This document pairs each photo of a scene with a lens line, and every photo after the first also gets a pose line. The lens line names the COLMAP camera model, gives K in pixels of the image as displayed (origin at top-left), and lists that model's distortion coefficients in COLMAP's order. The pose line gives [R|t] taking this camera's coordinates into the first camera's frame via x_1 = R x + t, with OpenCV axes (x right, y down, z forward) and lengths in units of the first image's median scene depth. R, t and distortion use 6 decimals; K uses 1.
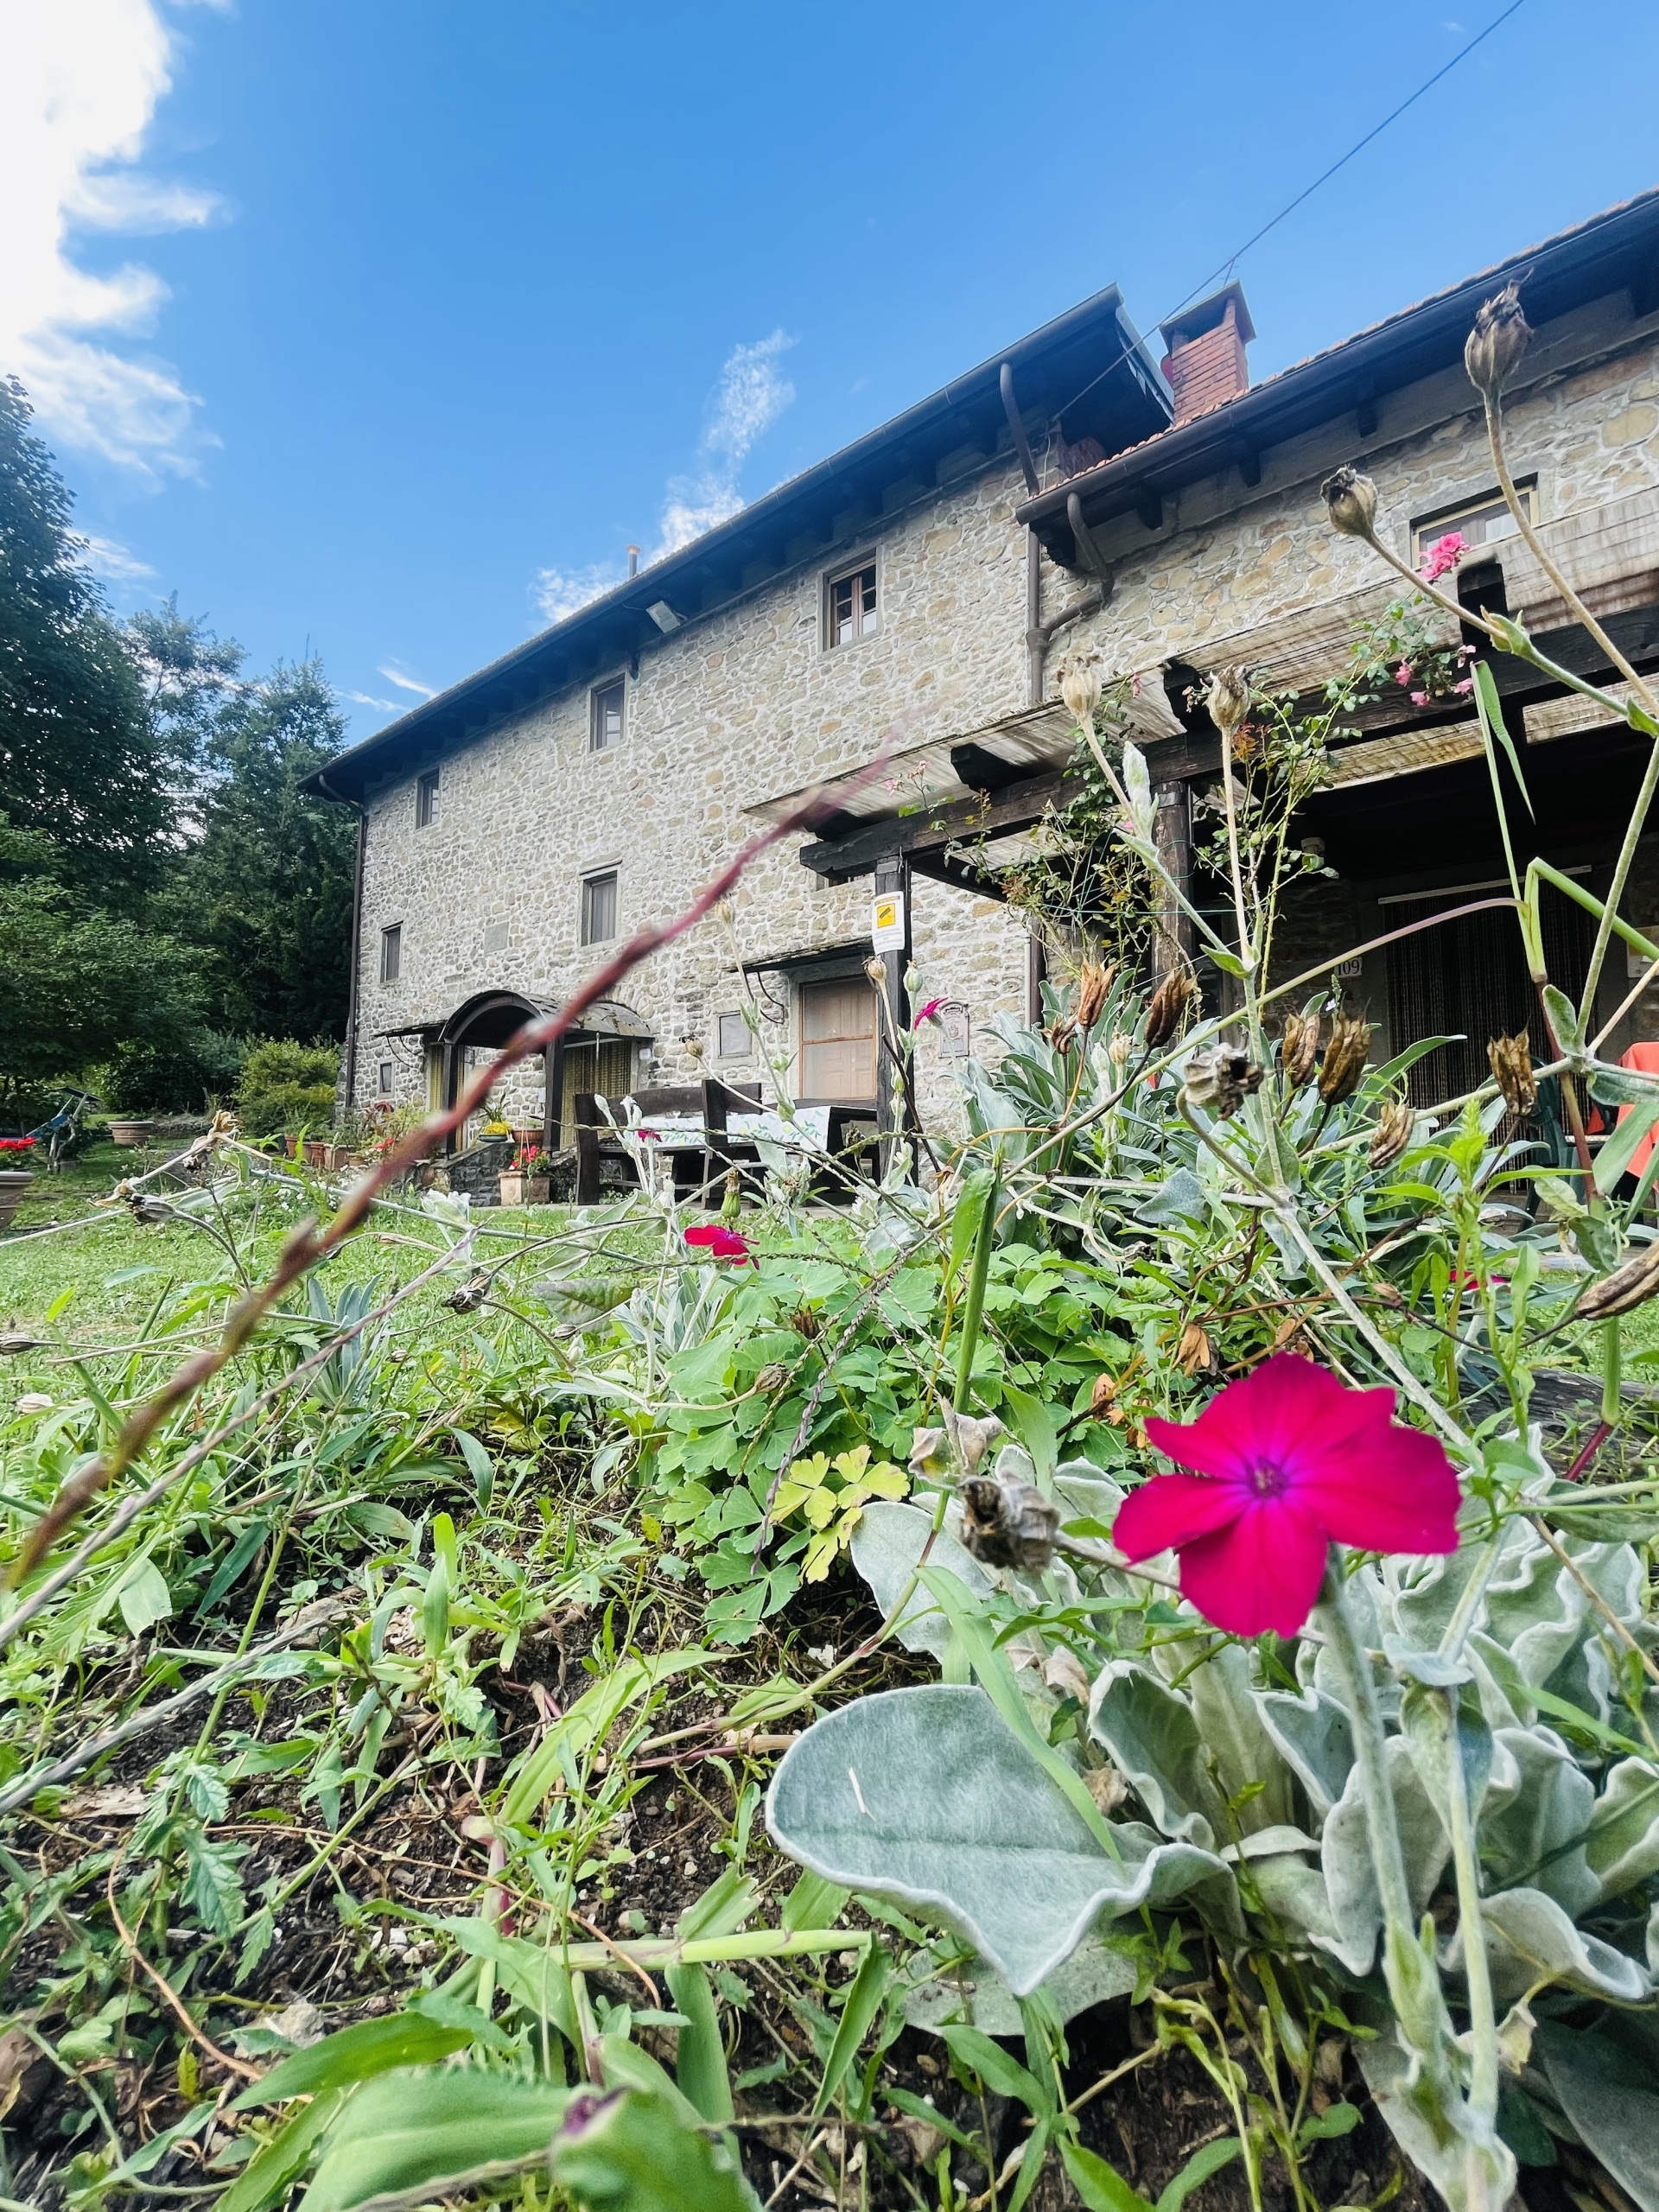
lens RADIAL K [[899.8, 0, 820.9], [0, 899.8, 1101.6], [0, 0, 1]] dist [-0.000253, 0.000145]
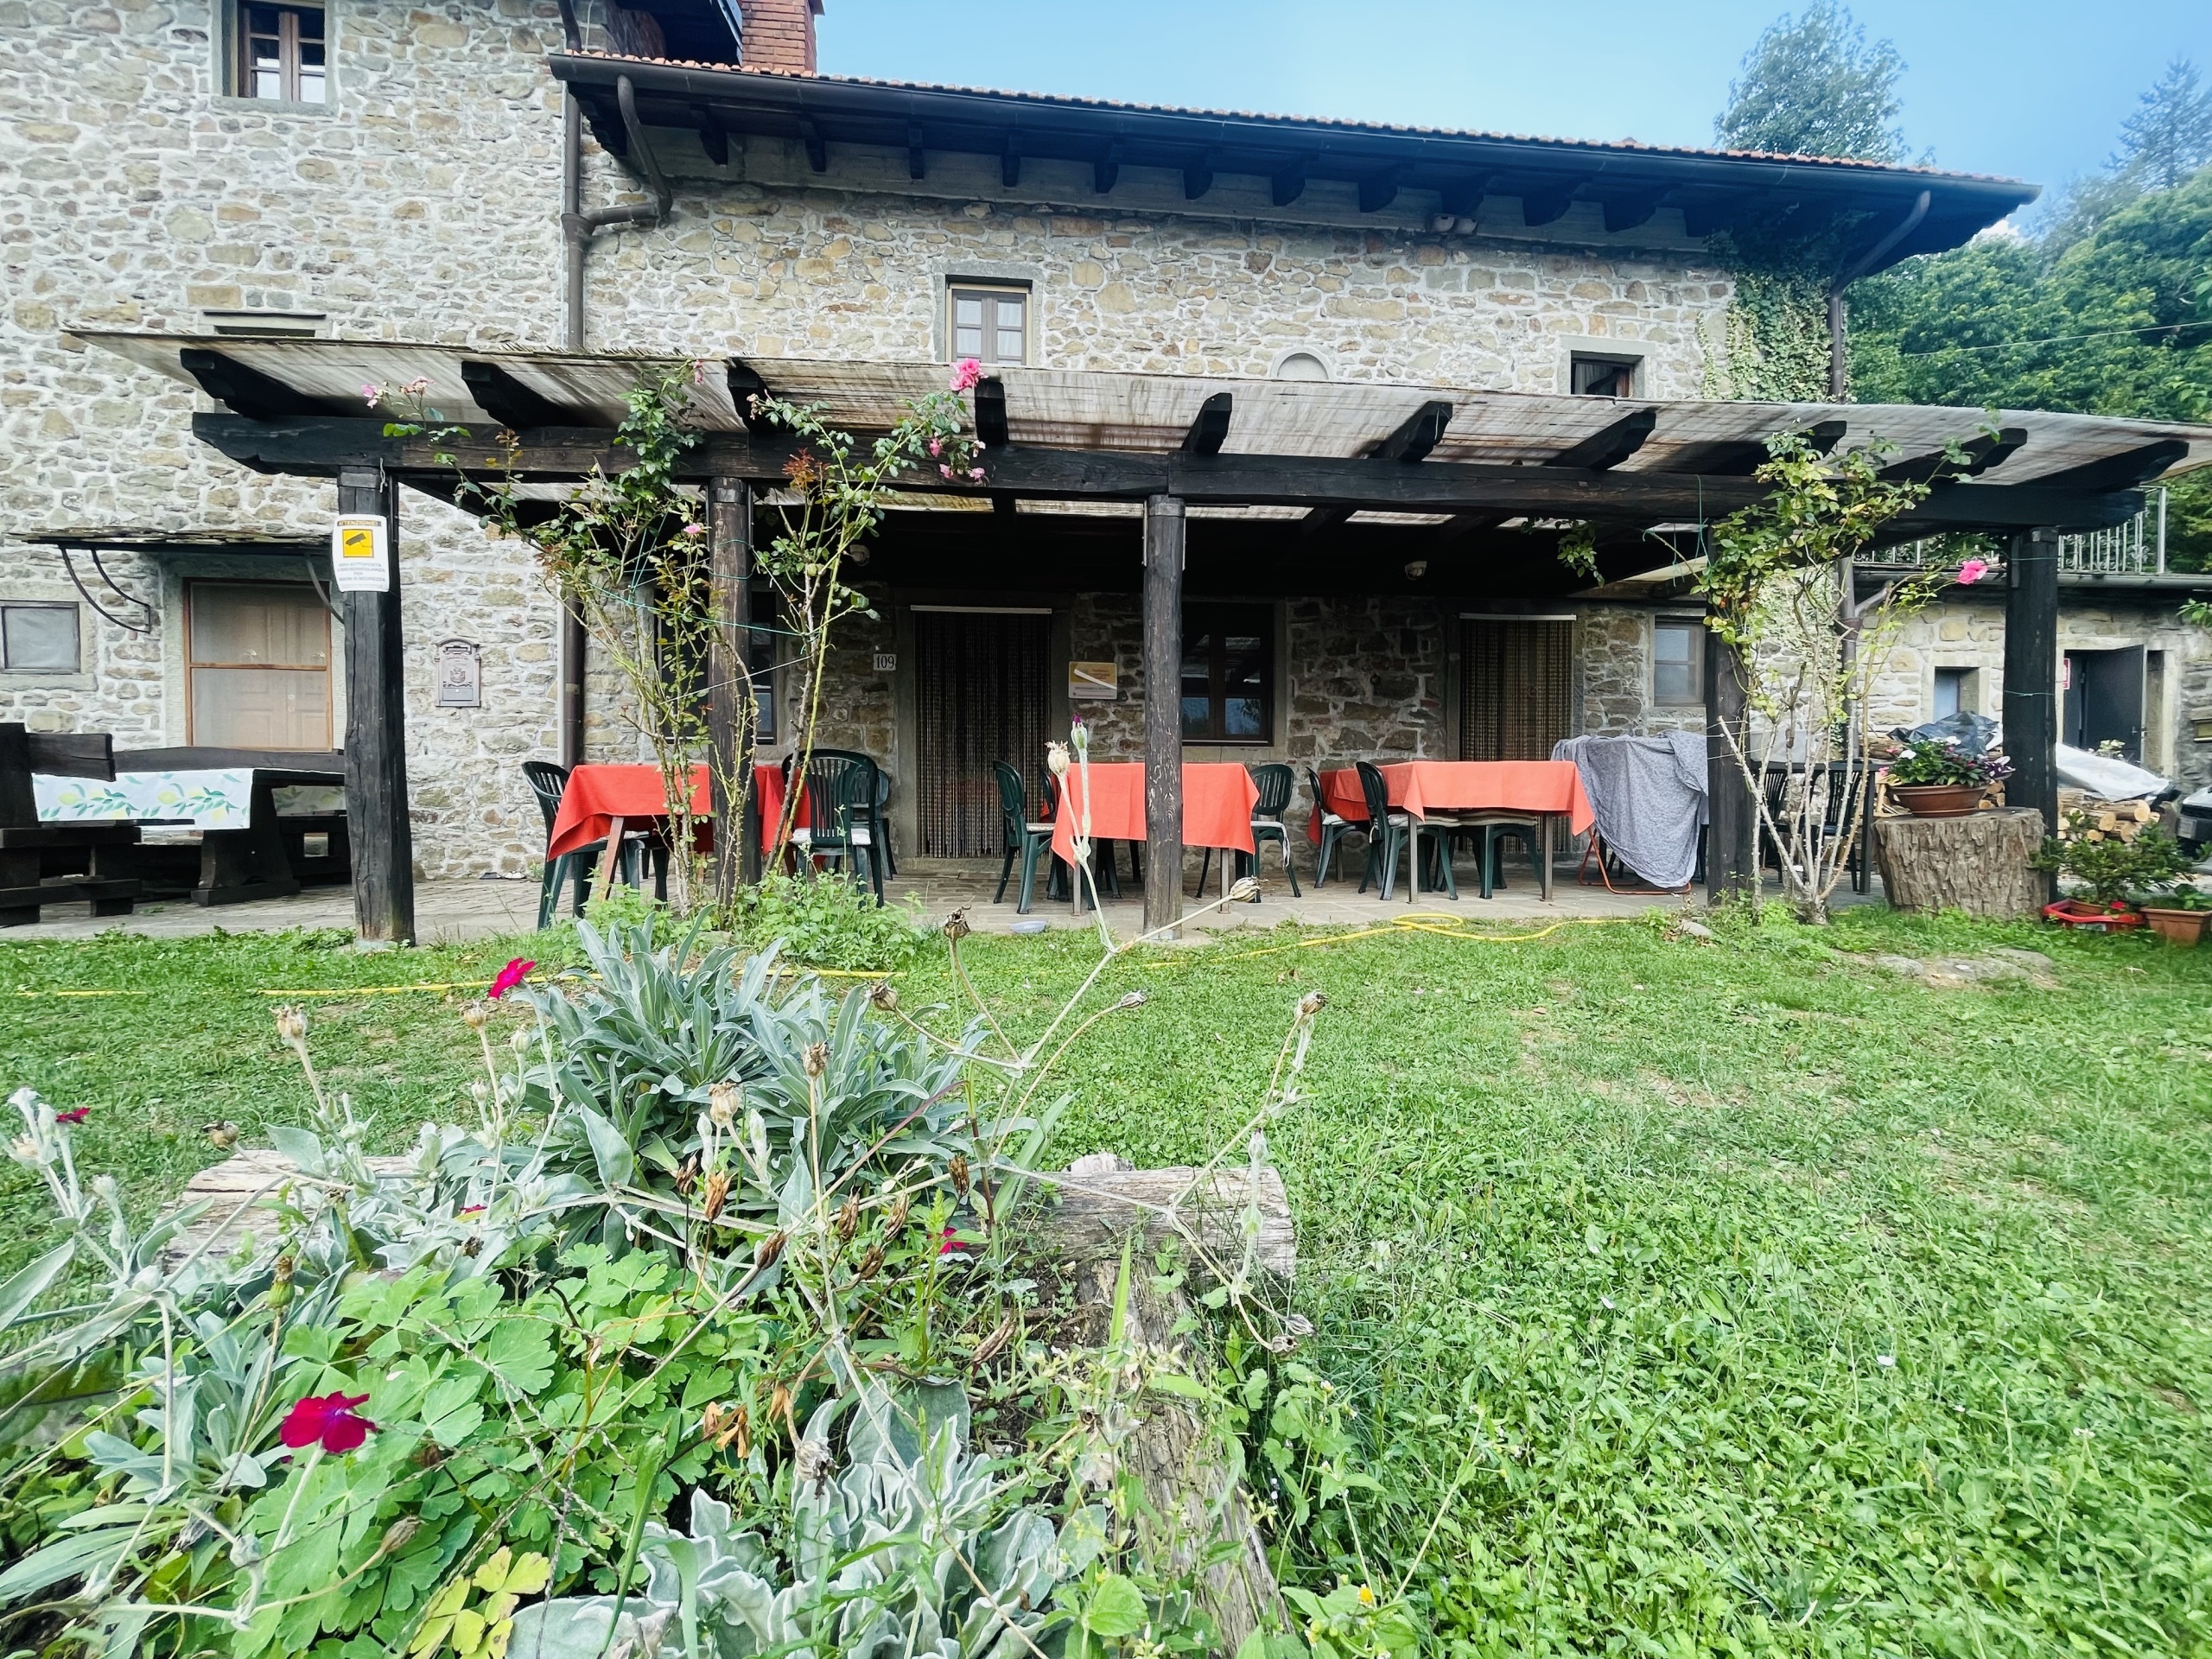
lens RADIAL K [[899.8, 0, 1114.2], [0, 899.8, 820.1], [0, 0, 1]] dist [-0.000253, 0.000145]
pose [[0.707942, -0.010809, 0.706188, -0.008704], [-0.049369, 0.996680, 0.064746, -0.028719], [-0.704543, -0.080700, 0.705058, -0.013632]]
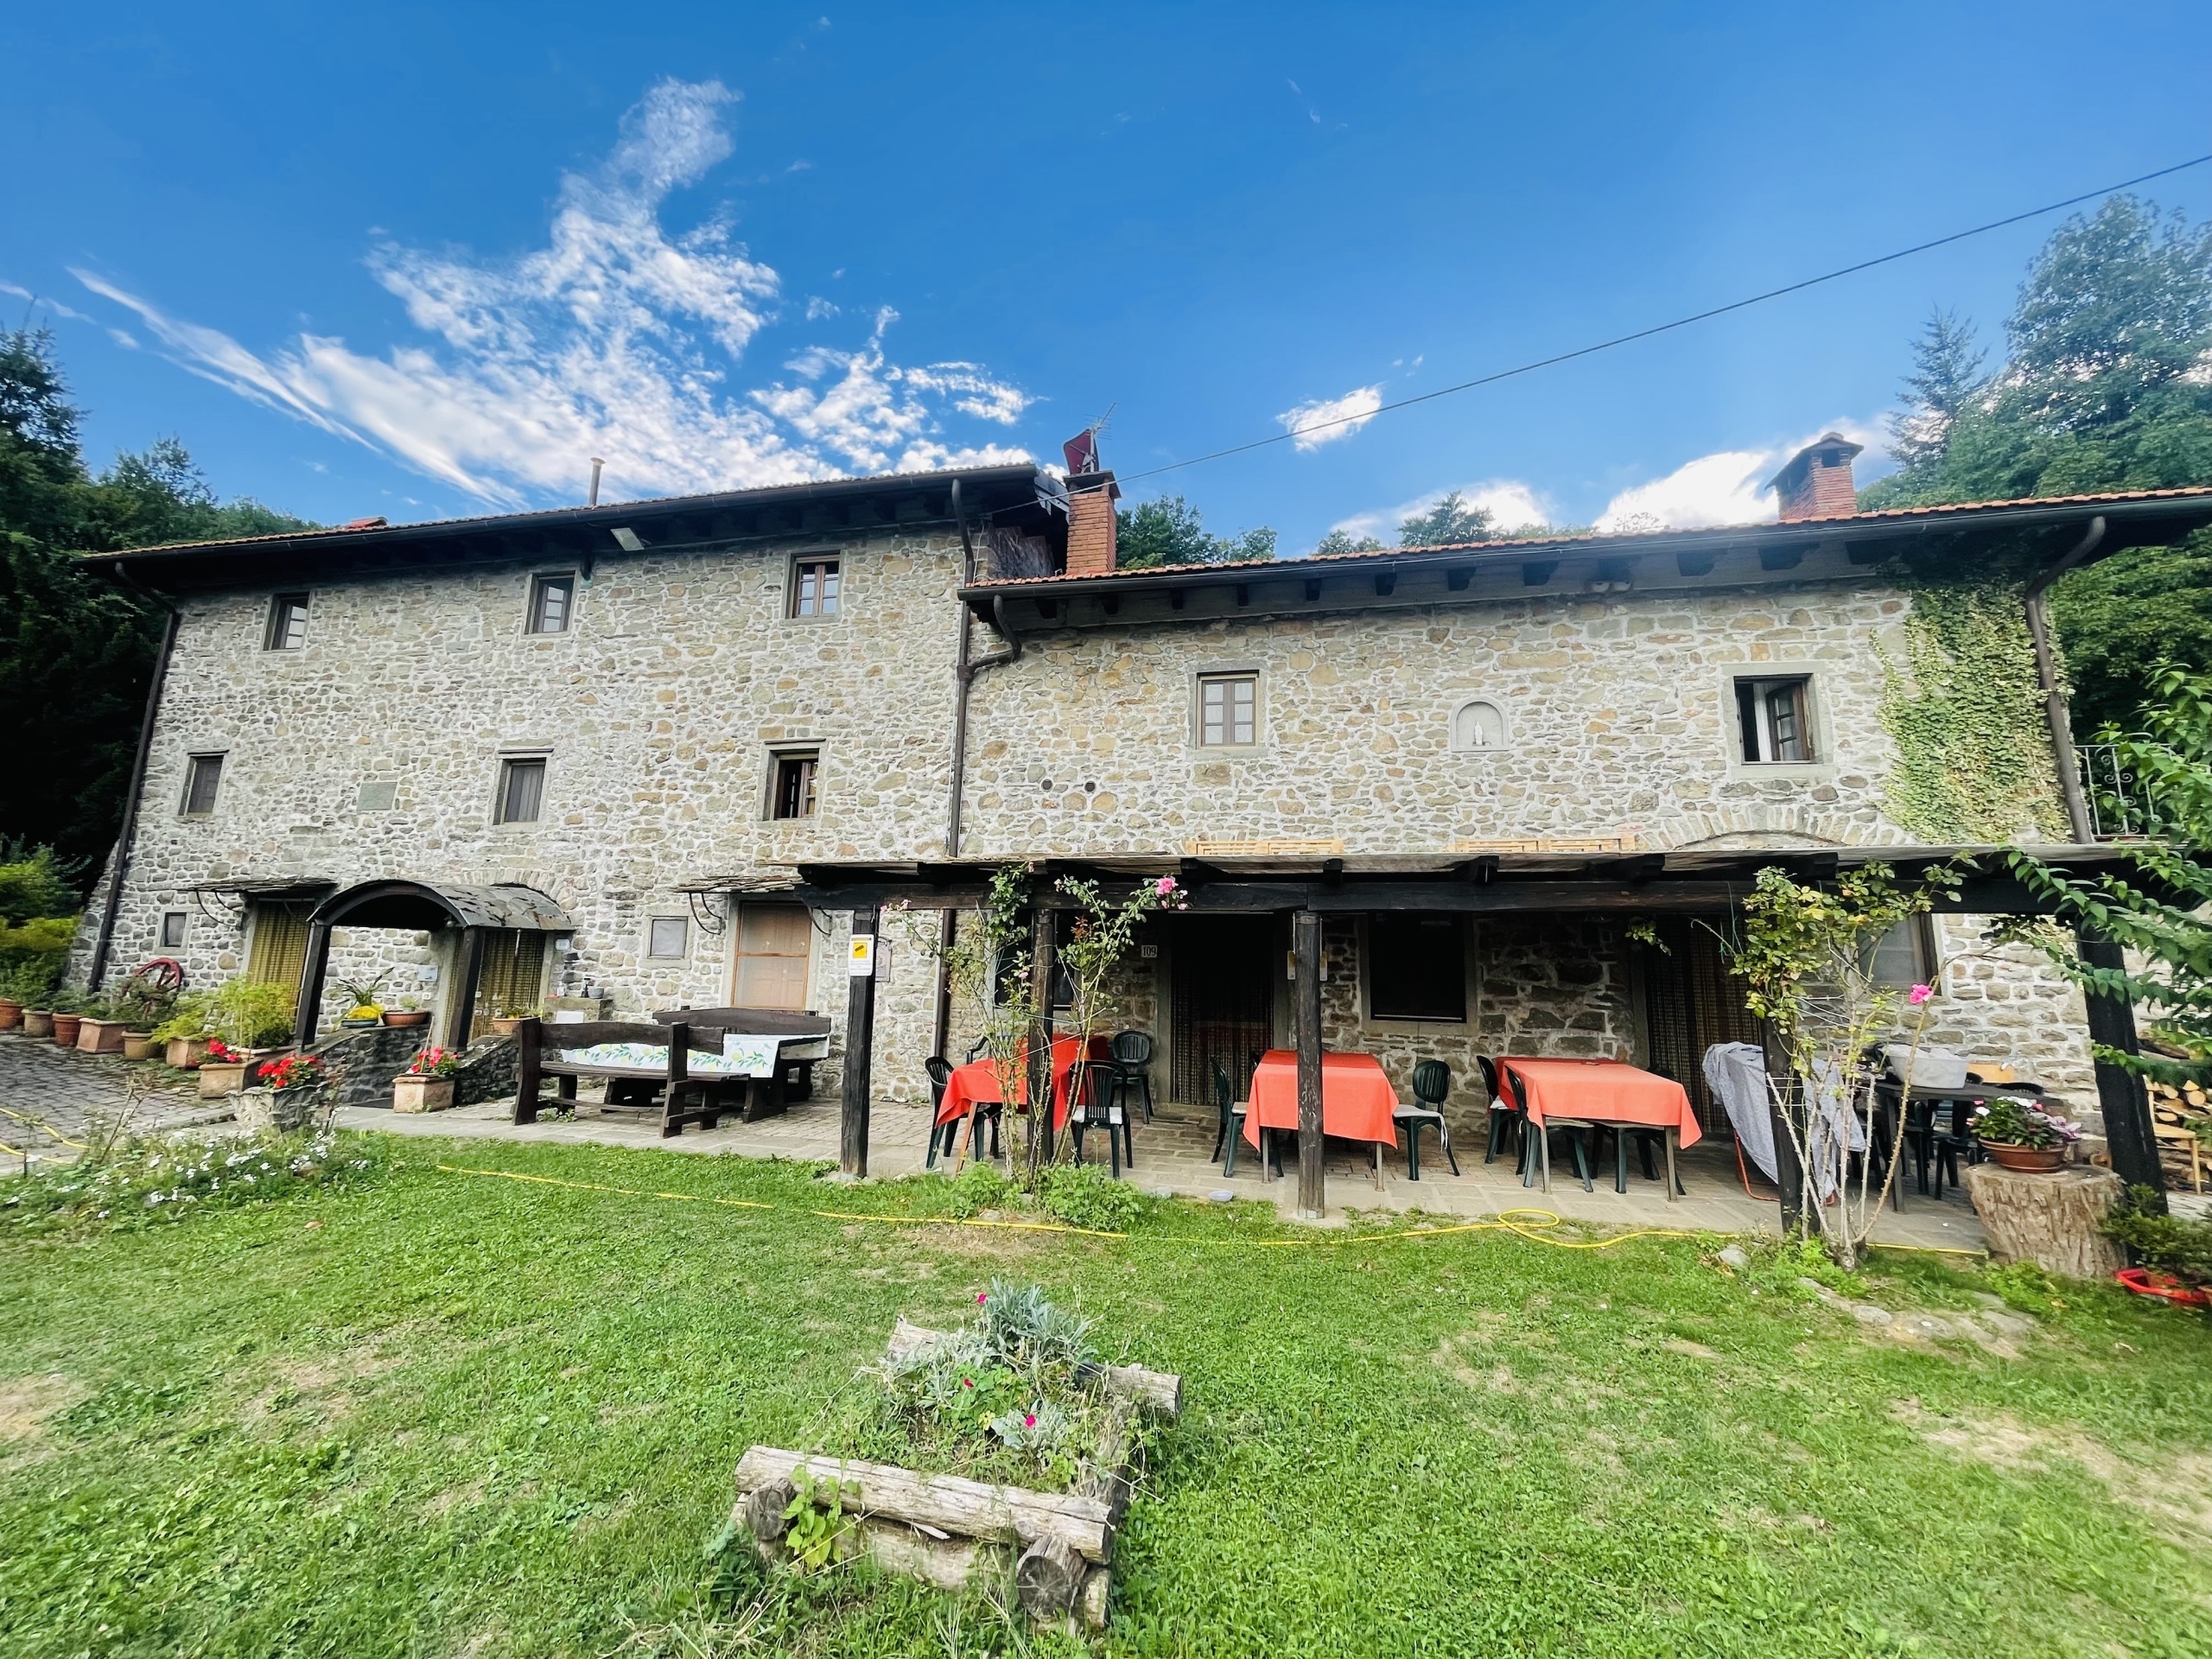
lens RADIAL K [[899.8, 0, 1112.0], [0, 899.8, 822.1], [0, 0, 1]] dist [-0.000253, 0.000145]
pose [[0.898093, 0.091856, 0.430106, -0.113850], [-0.053290, 0.993469, -0.100896, -0.159890], [-0.436564, 0.067694, 0.897123, -0.274406]]
